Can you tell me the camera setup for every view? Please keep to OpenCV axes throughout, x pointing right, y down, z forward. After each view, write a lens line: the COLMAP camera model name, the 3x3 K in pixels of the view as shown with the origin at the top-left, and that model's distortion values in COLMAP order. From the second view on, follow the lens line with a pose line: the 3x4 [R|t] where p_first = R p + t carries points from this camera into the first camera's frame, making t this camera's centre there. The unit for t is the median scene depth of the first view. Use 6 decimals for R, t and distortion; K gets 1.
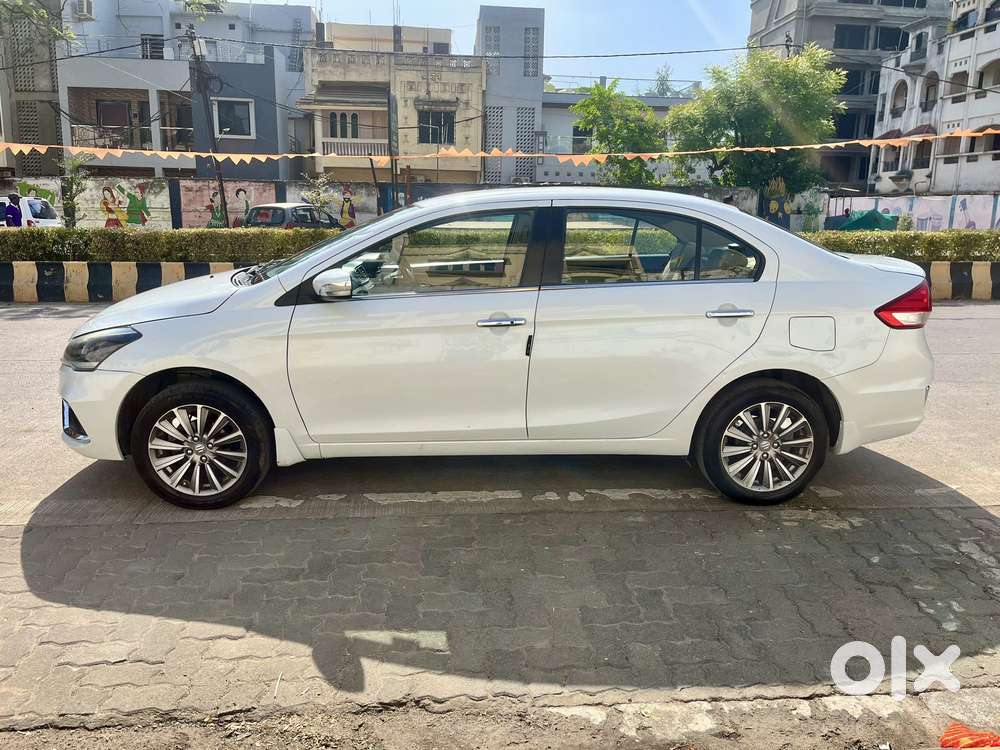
lens RADIAL K [[758.7, 0, 493.4], [0, 758.7, 371.8], [0, 0, 1]] dist [0.066007, -0.092077]
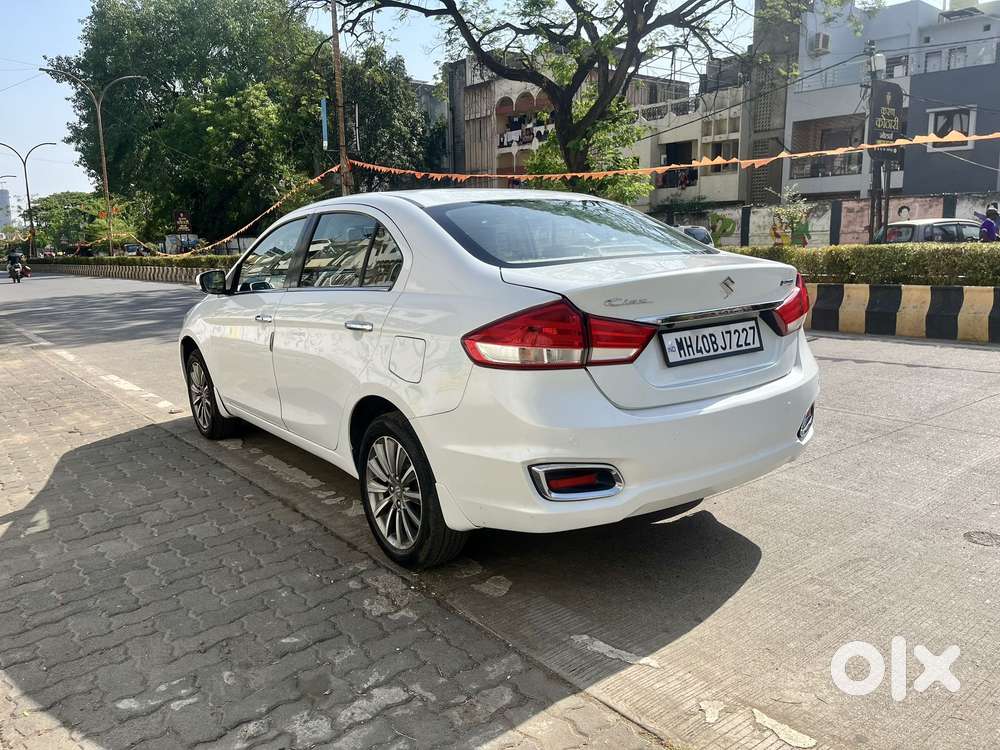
lens RADIAL K [[758.7, 0, 501.3], [0, 758.7, 375.1], [0, 0, 1]] dist [0.066007, -0.092077]
pose [[0.560420, 0.119623, -0.819524, 0.176951], [-0.143045, 0.988624, 0.046487, -0.013288], [0.815762, 0.091176, 0.571156, 0.101083]]
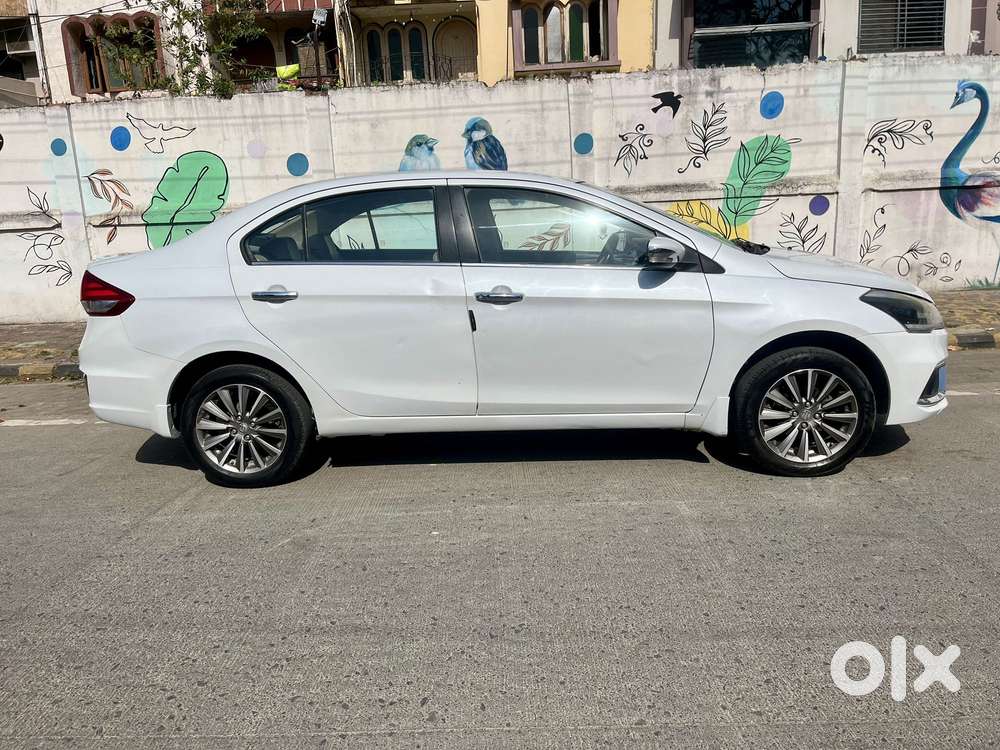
lens RADIAL K [[758.7, 0, 507.1], [0, 758.7, 381.7], [0, 0, 1]] dist [0.066007, -0.092077]
pose [[-0.994851, 0.010429, 0.100815, -0.018514], [0.052180, 0.905441, 0.421254, -0.077234], [-0.086888, 0.424345, -0.901322, 0.378378]]
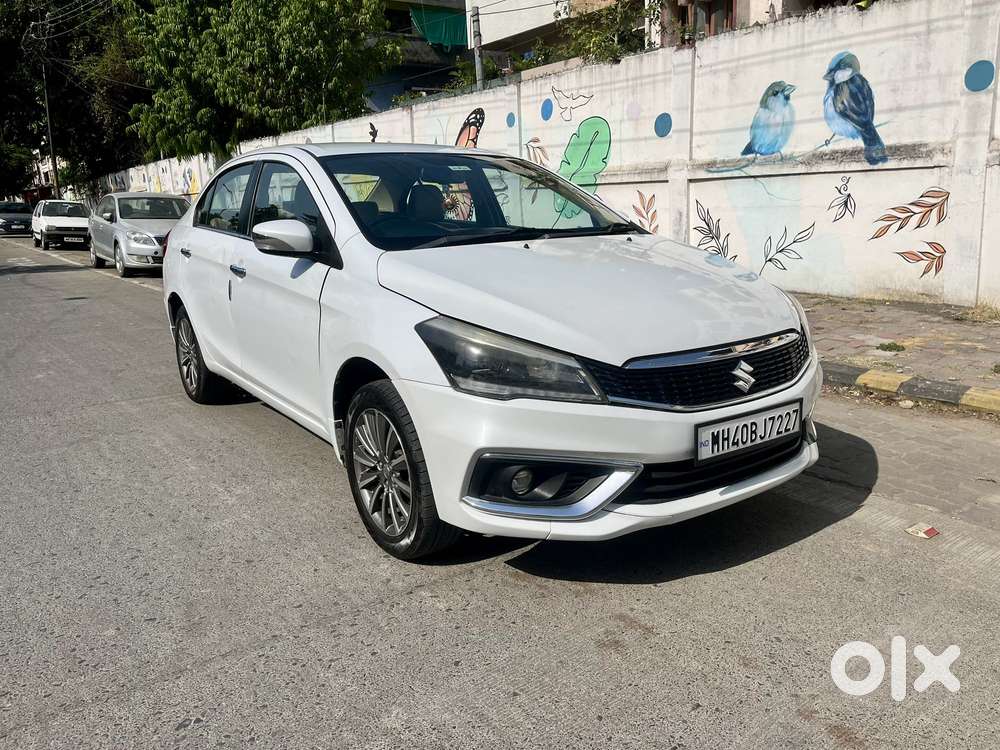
lens RADIAL K [[758.7, 0, 507.4], [0, 758.7, 379.4], [0, 0, 1]] dist [0.066007, -0.092077]
pose [[-0.547244, -0.190872, 0.814918, -0.168690], [0.204285, 0.913742, 0.351203, -0.051405], [-0.811660, 0.358669, -0.461047, 0.266557]]
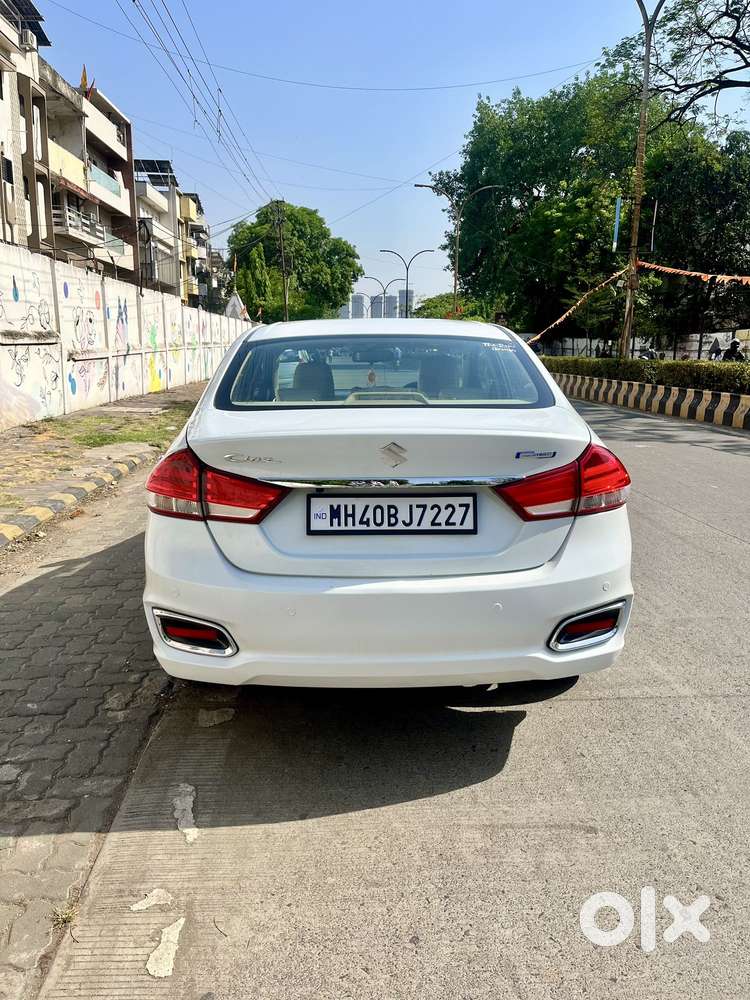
lens RADIAL K [[758.7, 0, 378.0], [0, 758.7, 501.8], [0, 0, 1]] dist [0.066007, -0.092077]
pose [[-0.005373, 0.192469, -0.981288, 0.197391], [-0.218690, 0.957323, 0.188966, -0.038453], [0.975780, 0.215613, 0.036947, 0.190665]]
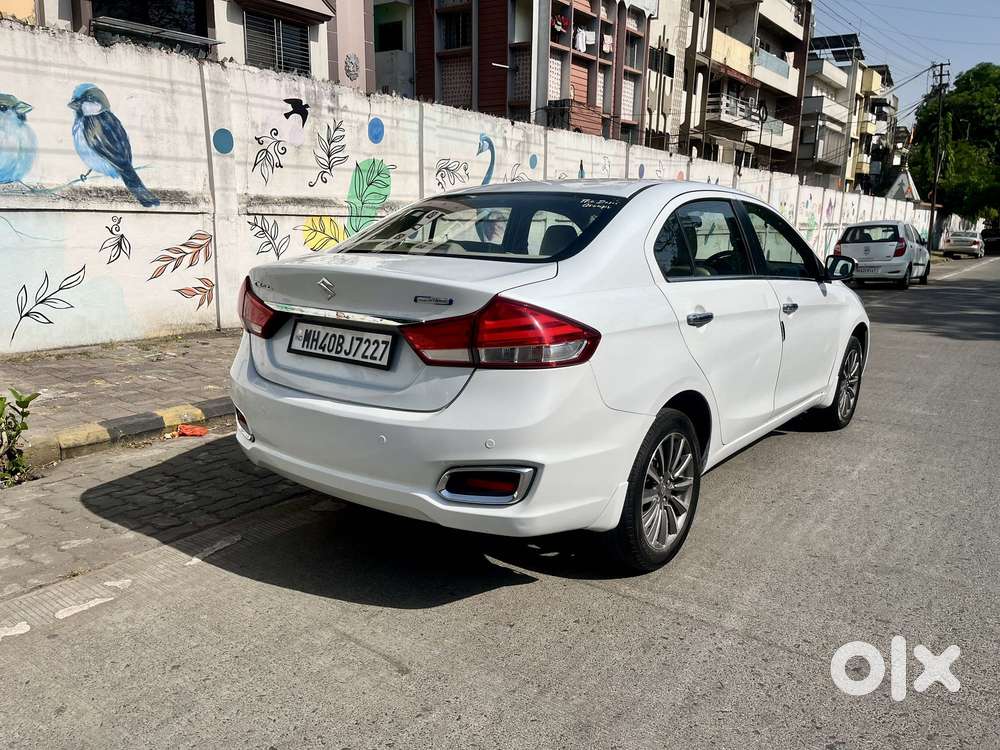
lens RADIAL K [[758.7, 0, 499.8], [0, 758.7, 379.6], [0, 0, 1]] dist [0.066007, -0.092077]
pose [[-0.639056, 0.135210, -0.757183, 0.170402], [-0.188773, 0.926748, 0.324812, -0.055400], [0.745636, 0.350508, -0.566720, 0.283714]]
